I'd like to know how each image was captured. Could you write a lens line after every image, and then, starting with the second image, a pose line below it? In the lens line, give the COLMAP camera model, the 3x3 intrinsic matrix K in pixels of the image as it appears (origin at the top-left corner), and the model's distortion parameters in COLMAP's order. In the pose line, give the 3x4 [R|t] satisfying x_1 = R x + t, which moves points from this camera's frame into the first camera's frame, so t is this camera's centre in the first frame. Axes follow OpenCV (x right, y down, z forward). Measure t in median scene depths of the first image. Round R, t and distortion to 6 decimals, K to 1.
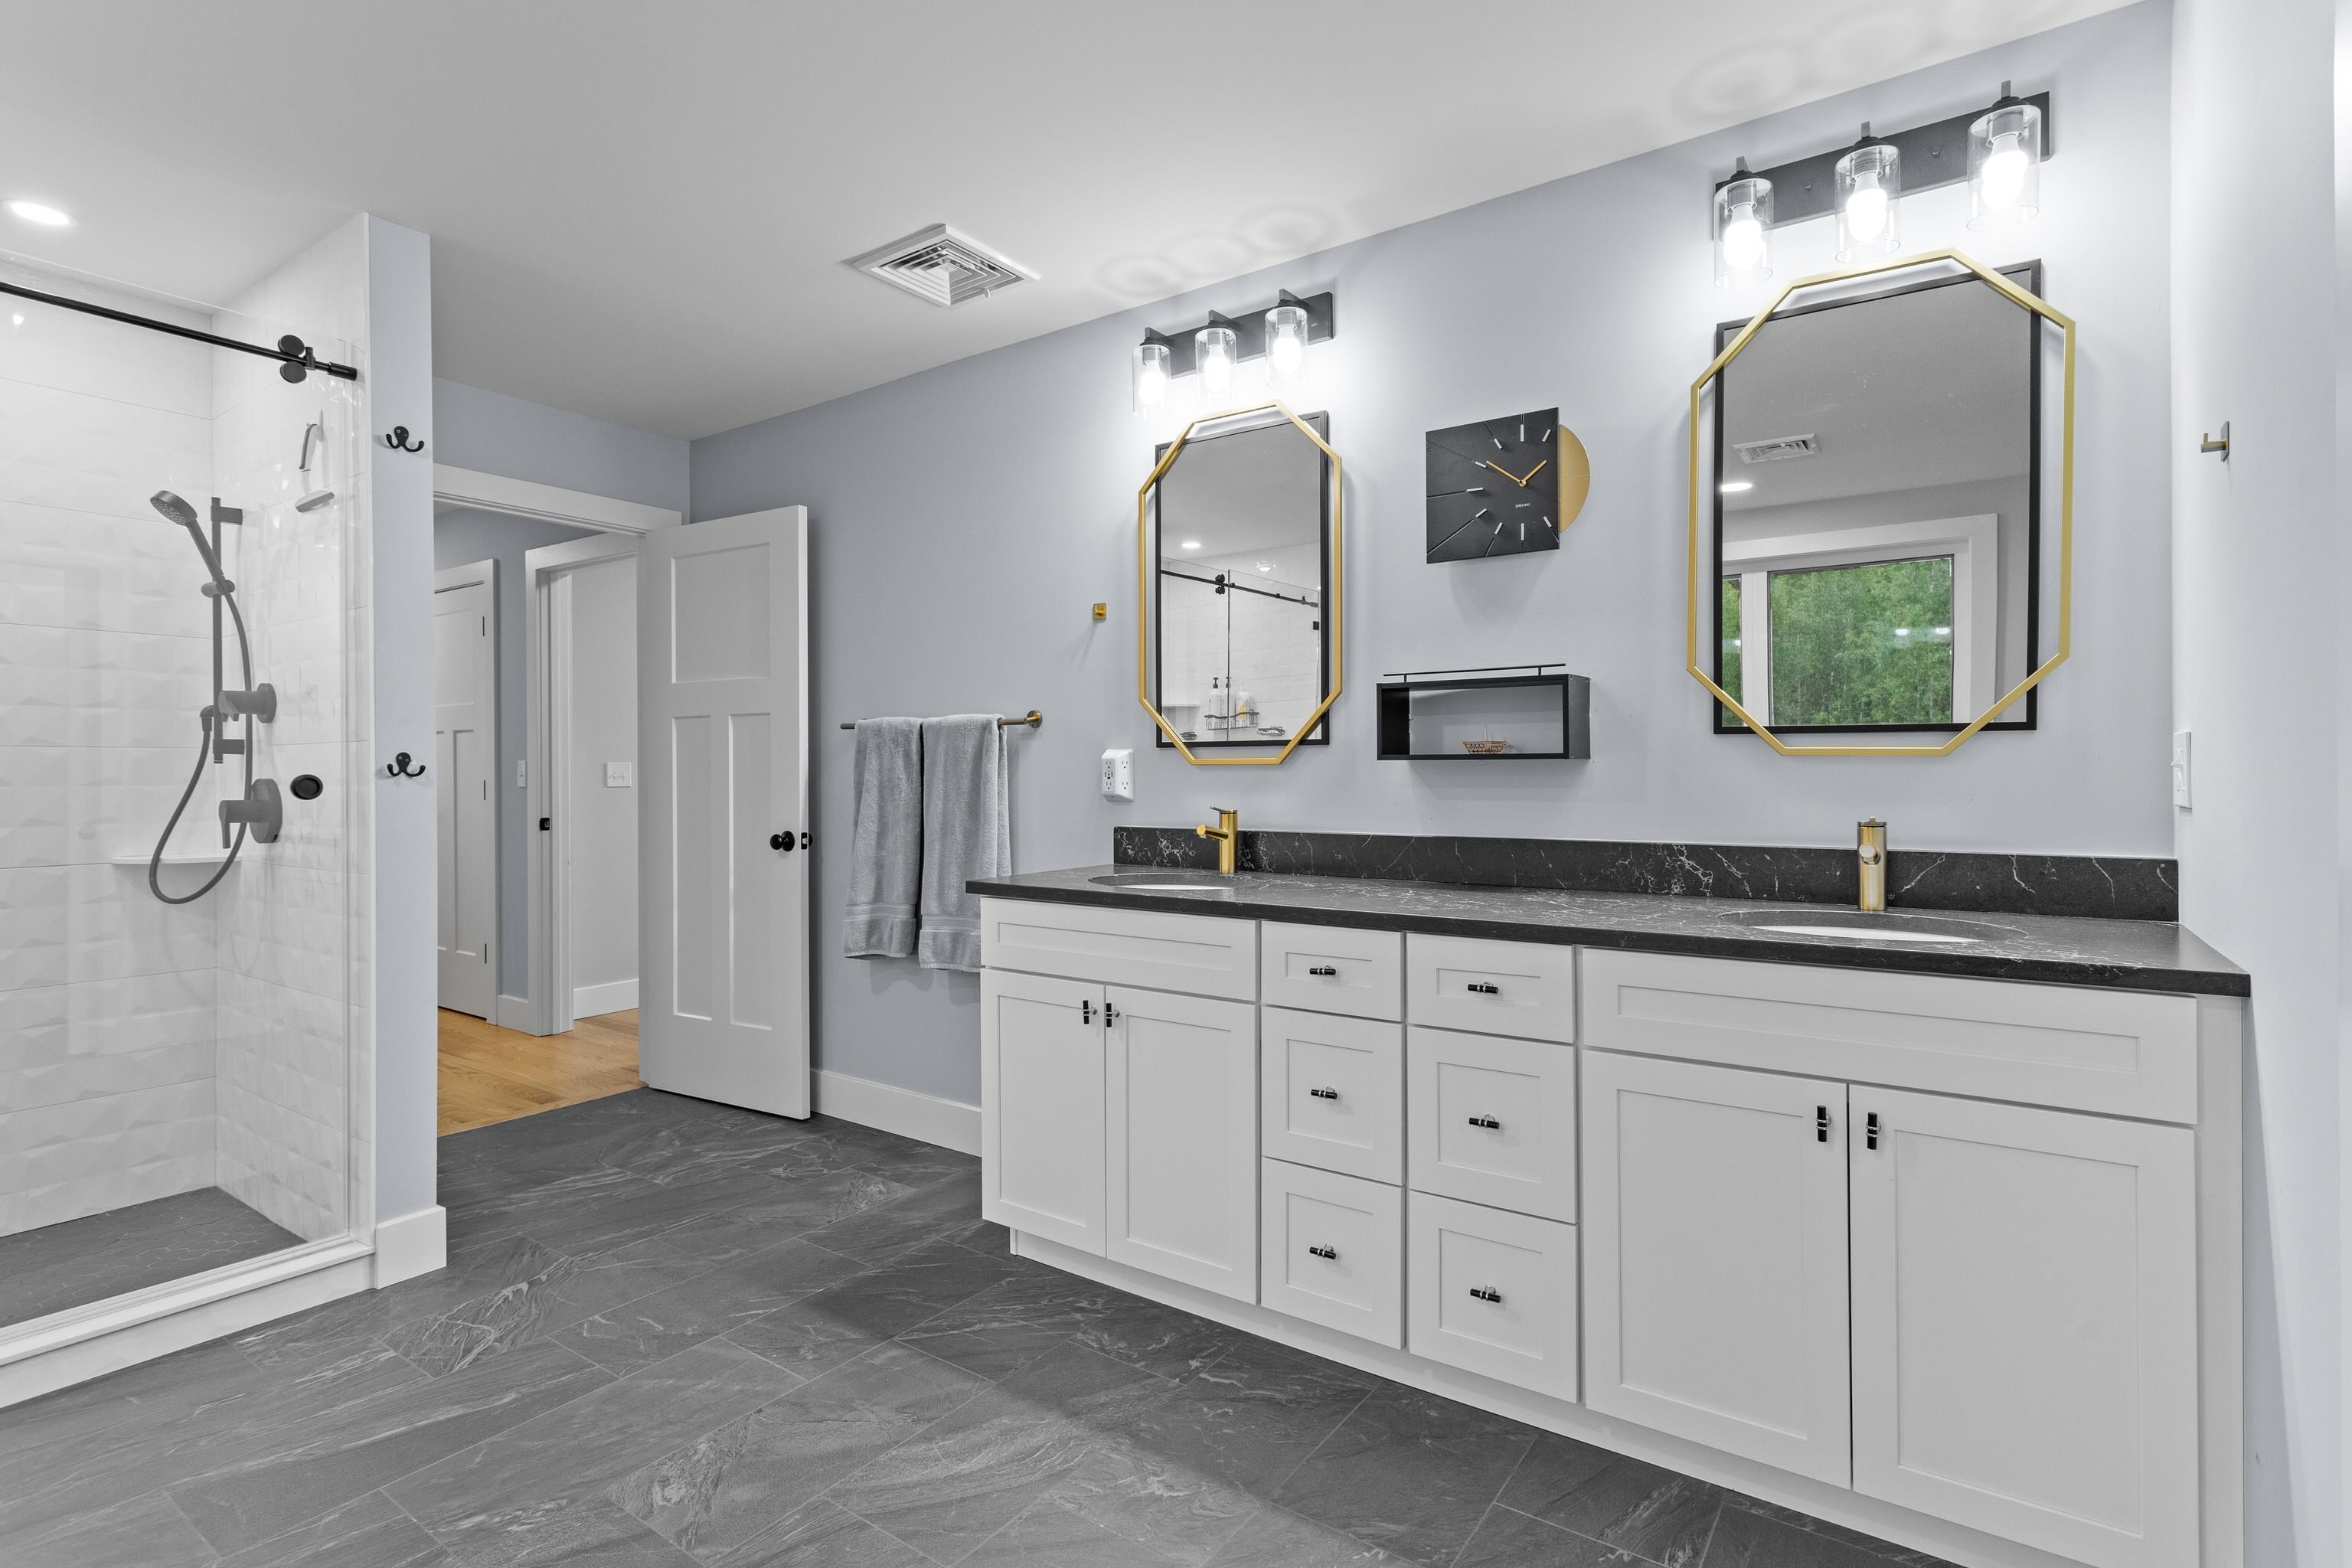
lens RADIAL K [[1123.6, 0, 1182.8], [0, 1123.6, 773.4], [0, 0, 1]] dist [-0.001530, 0.002679]
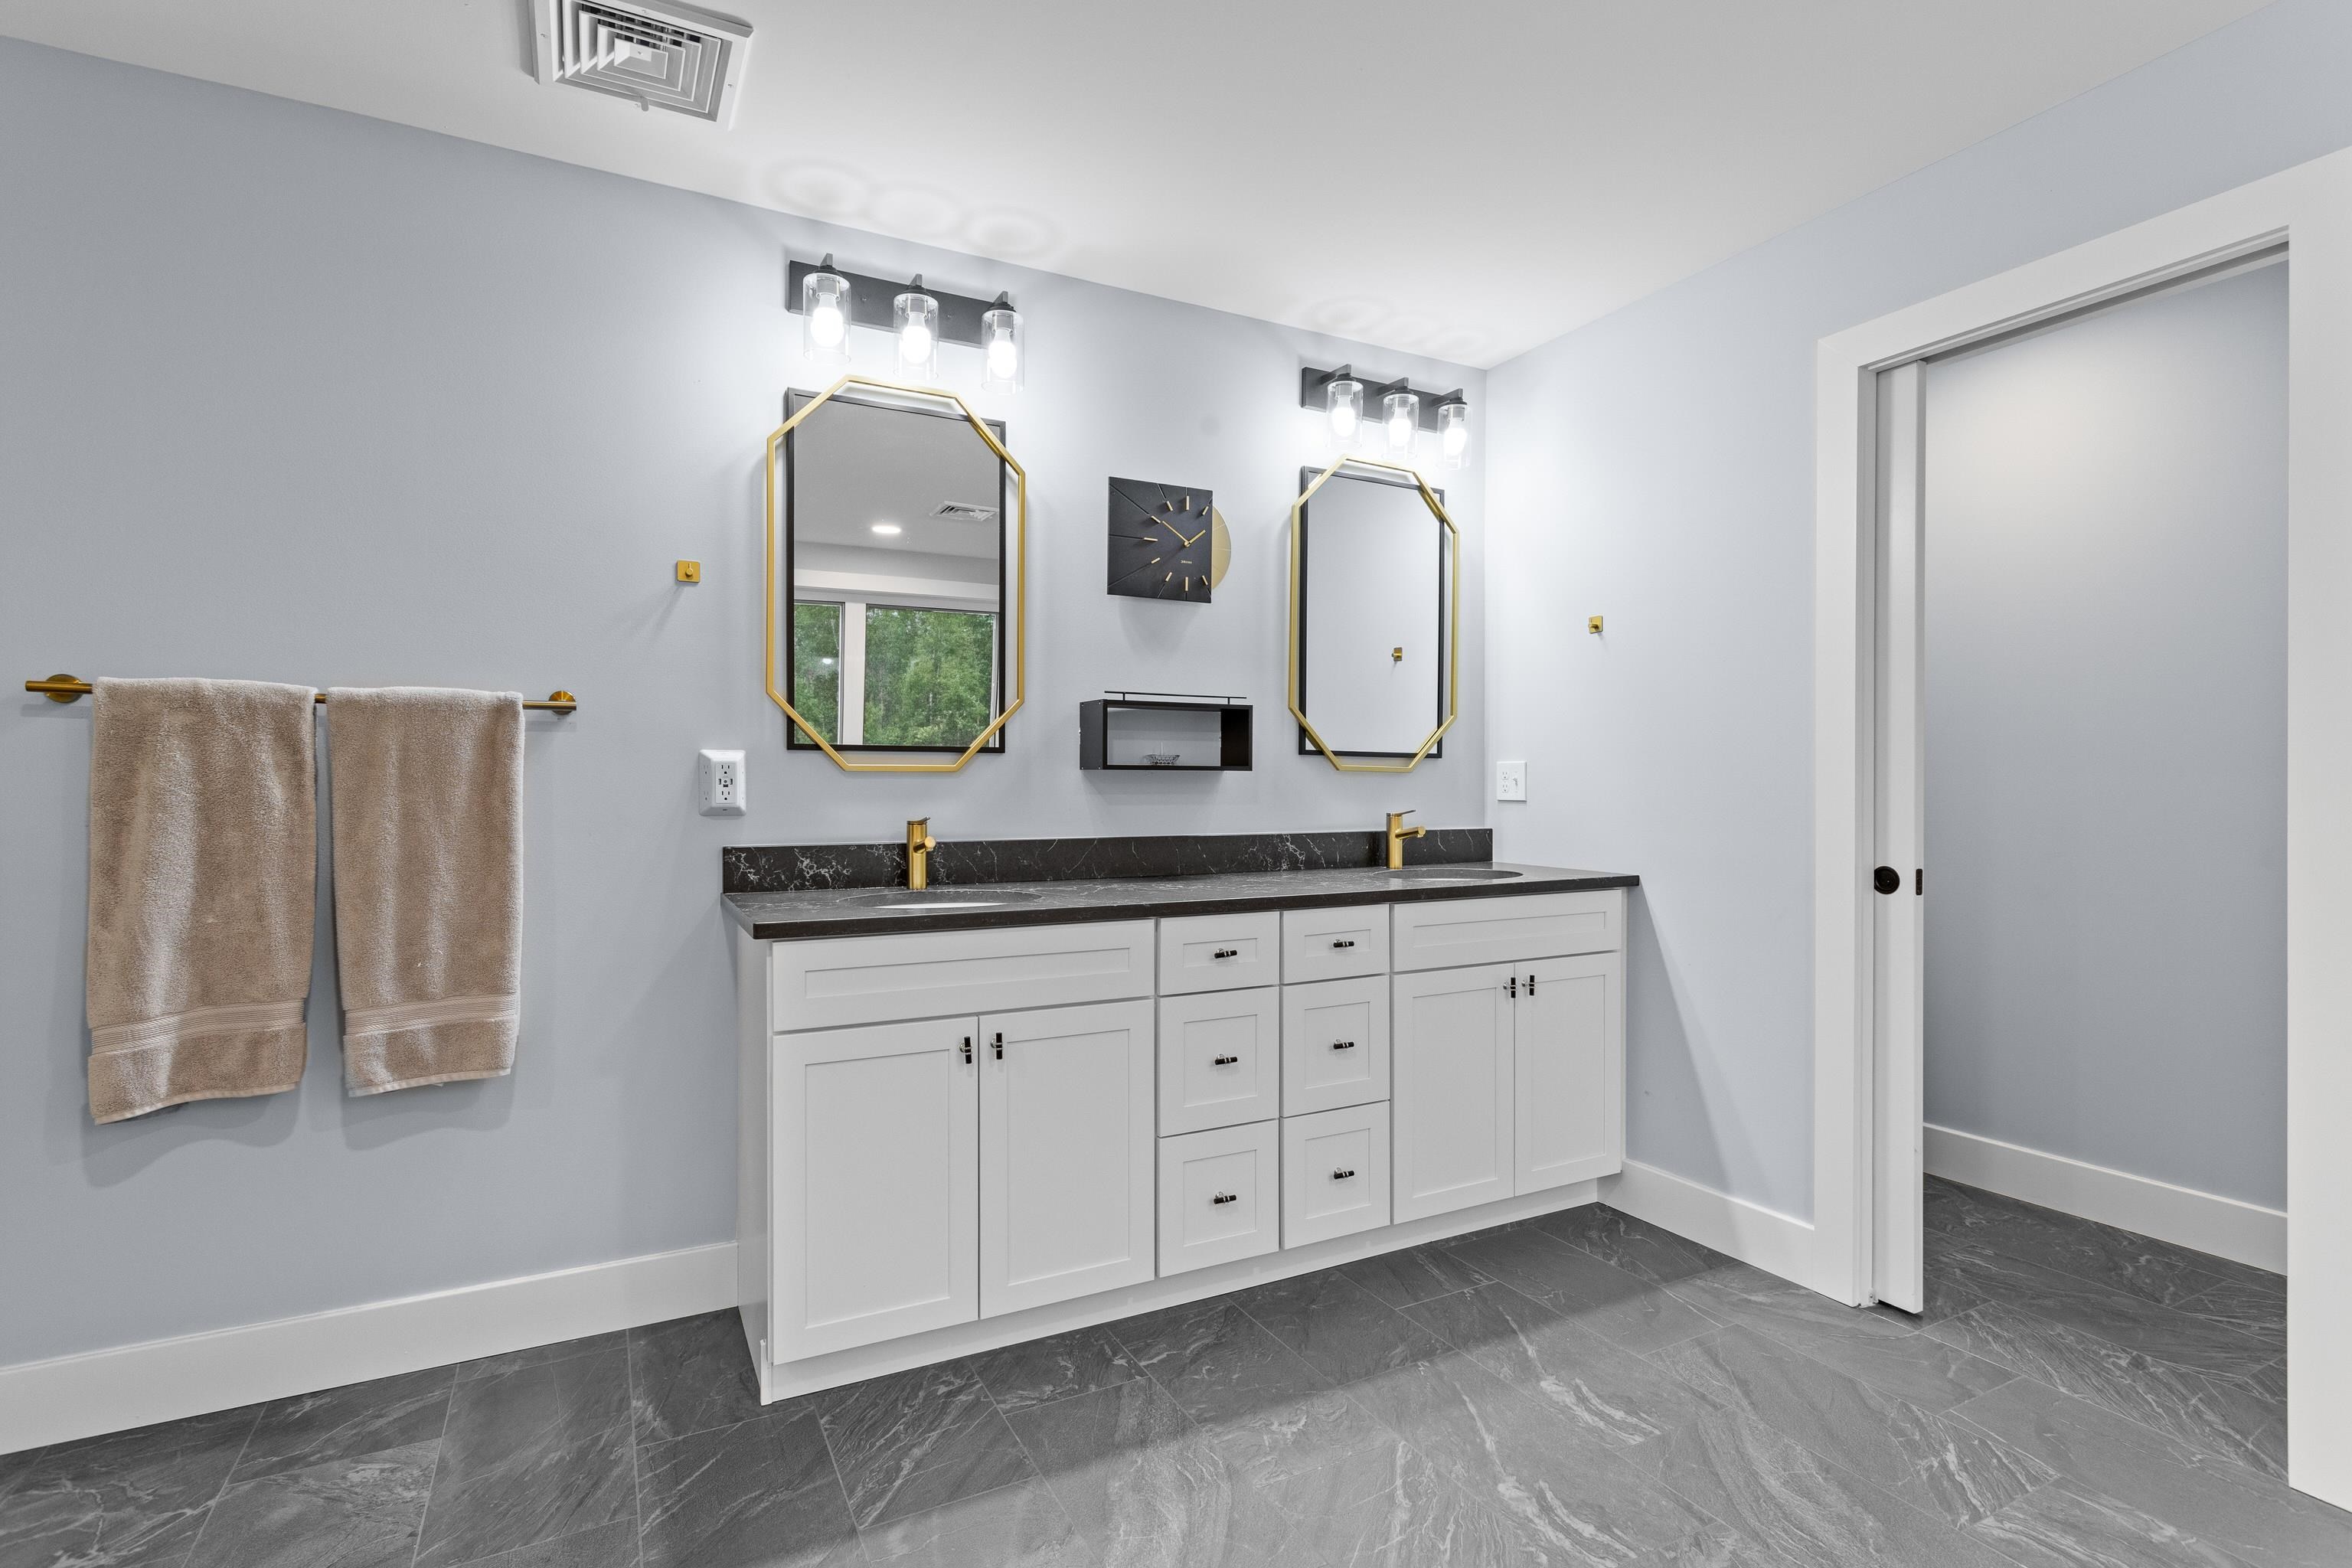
lens RADIAL K [[1123.6, 0, 1196.1], [0, 1123.6, 790.3], [0, 0, 1]] dist [-0.001530, 0.002679]
pose [[0.455974, -0.002371, 0.889990, -0.845795], [-0.002105, 0.999991, 0.003742, 0.004640], [-0.889991, -0.003580, 0.455964, 0.470118]]
